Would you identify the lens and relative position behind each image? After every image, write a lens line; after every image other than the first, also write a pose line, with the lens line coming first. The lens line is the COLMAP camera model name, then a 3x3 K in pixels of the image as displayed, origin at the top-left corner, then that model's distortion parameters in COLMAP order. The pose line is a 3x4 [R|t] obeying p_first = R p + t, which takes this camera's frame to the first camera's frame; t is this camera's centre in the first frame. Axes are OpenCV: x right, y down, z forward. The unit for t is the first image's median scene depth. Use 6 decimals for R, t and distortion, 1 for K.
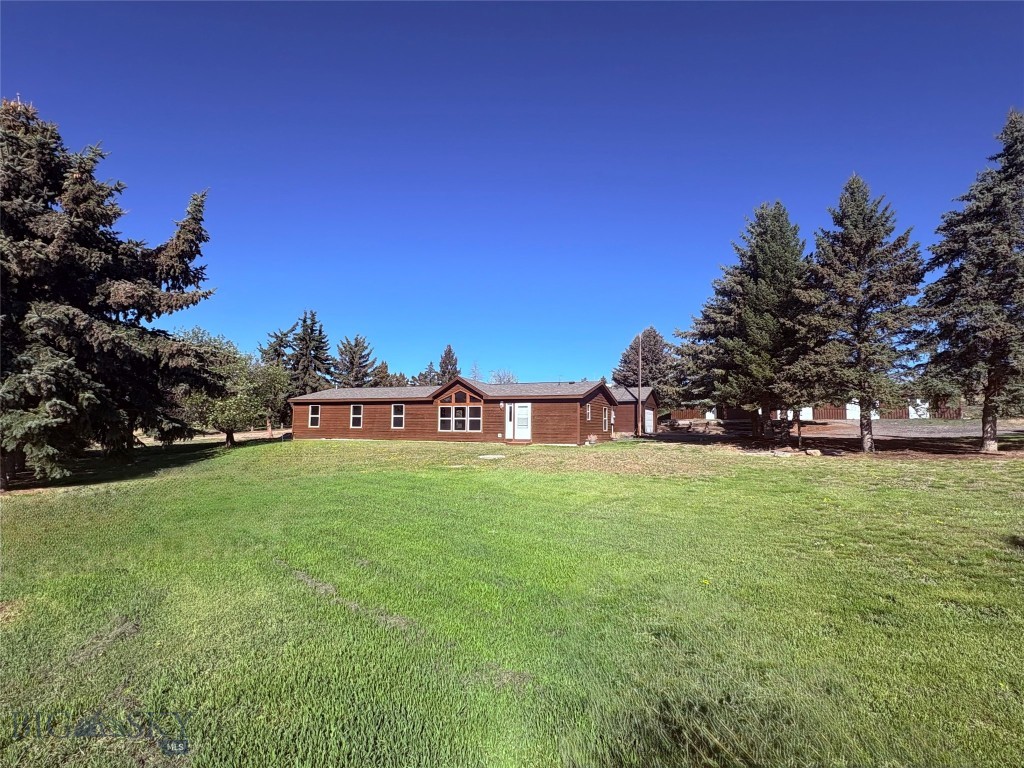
lens RADIAL K [[507.6, 0, 512.0], [0, 507.6, 384.0], [0, 0, 1]] dist [0.000173, 0.000010]
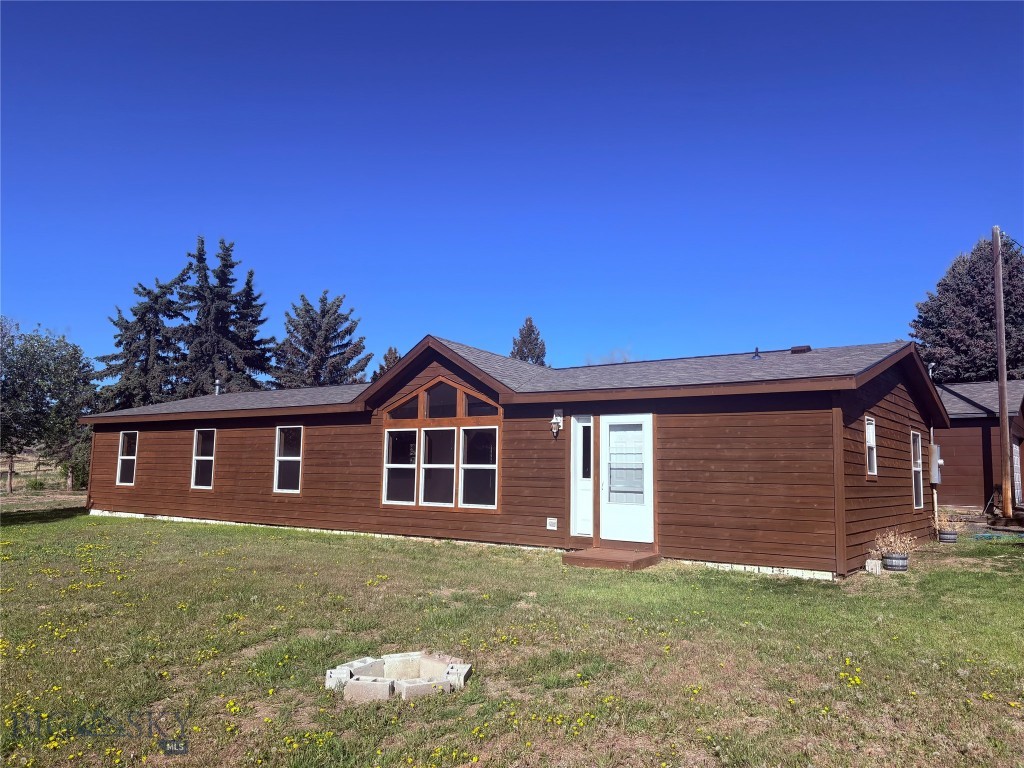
lens RADIAL K [[775.2, 0, 512.0], [0, 775.2, 384.0], [0, 0, 1]] dist [0.049972, -0.000602]
pose [[0.977848, -0.017774, -0.208563, 0.047770], [0.011580, 0.999456, -0.030882, 0.031312], [0.208998, 0.027783, 0.977521, 0.520912]]
